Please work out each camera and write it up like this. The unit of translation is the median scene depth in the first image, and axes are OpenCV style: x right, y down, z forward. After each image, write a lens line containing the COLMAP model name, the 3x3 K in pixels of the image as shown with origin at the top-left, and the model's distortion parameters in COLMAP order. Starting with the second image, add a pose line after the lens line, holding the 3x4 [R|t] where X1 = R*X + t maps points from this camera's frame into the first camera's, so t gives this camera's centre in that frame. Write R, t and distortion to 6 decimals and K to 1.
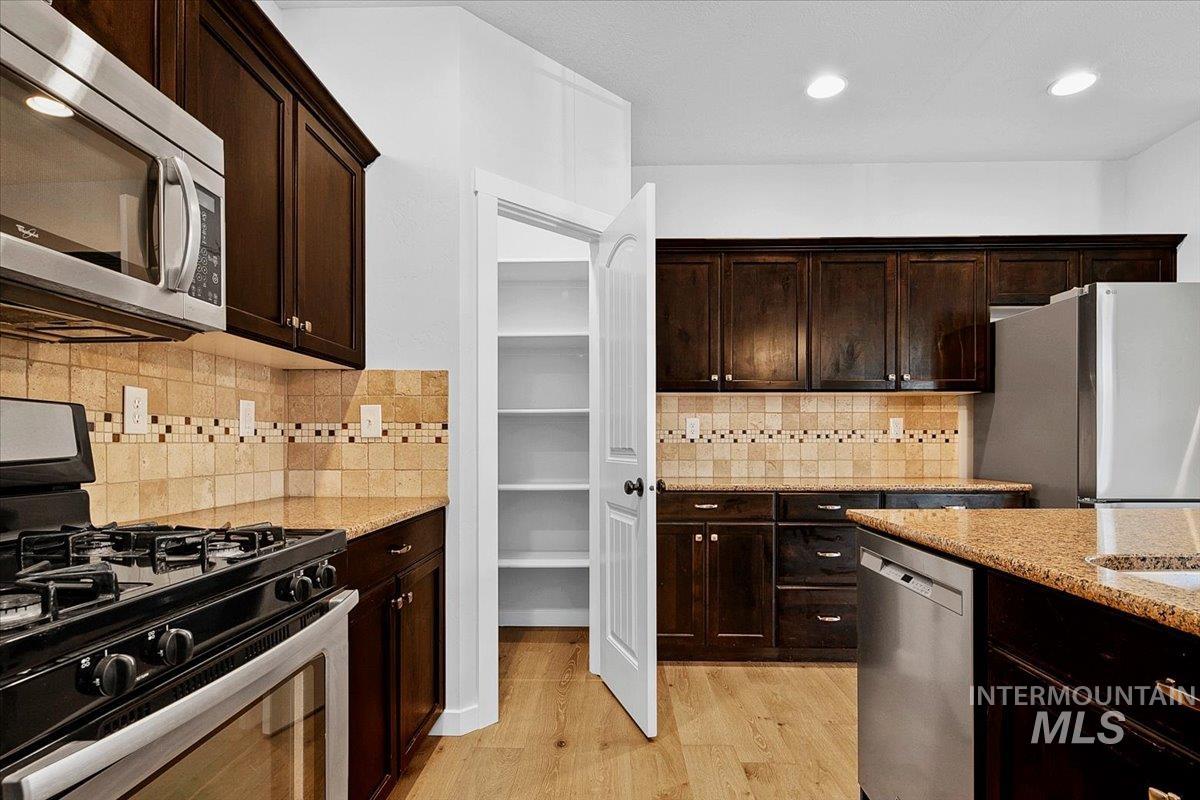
lens RADIAL K [[609.0, 0, 596.9], [0, 609.0, 444.3], [0, 0, 1]] dist [0.002652, -0.000498]
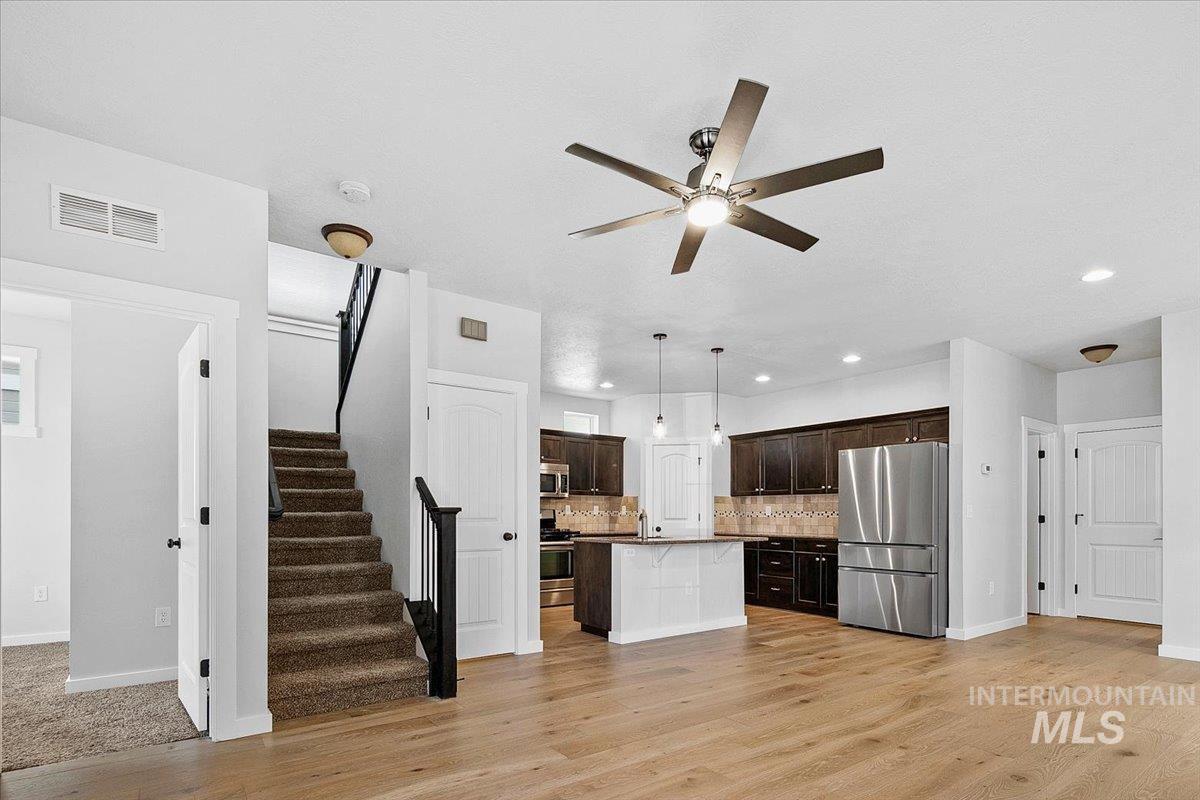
lens RADIAL K [[592.1, 0, 589.4], [0, 592.1, 516.1], [0, 0, 1]] dist [0.000250, -0.000161]
pose [[0.606272, 0.003703, -0.795249, 1.735472], [-0.008201, 0.999965, -0.001596, 0.002967], [0.795215, 0.007490, 0.606281, -0.986702]]
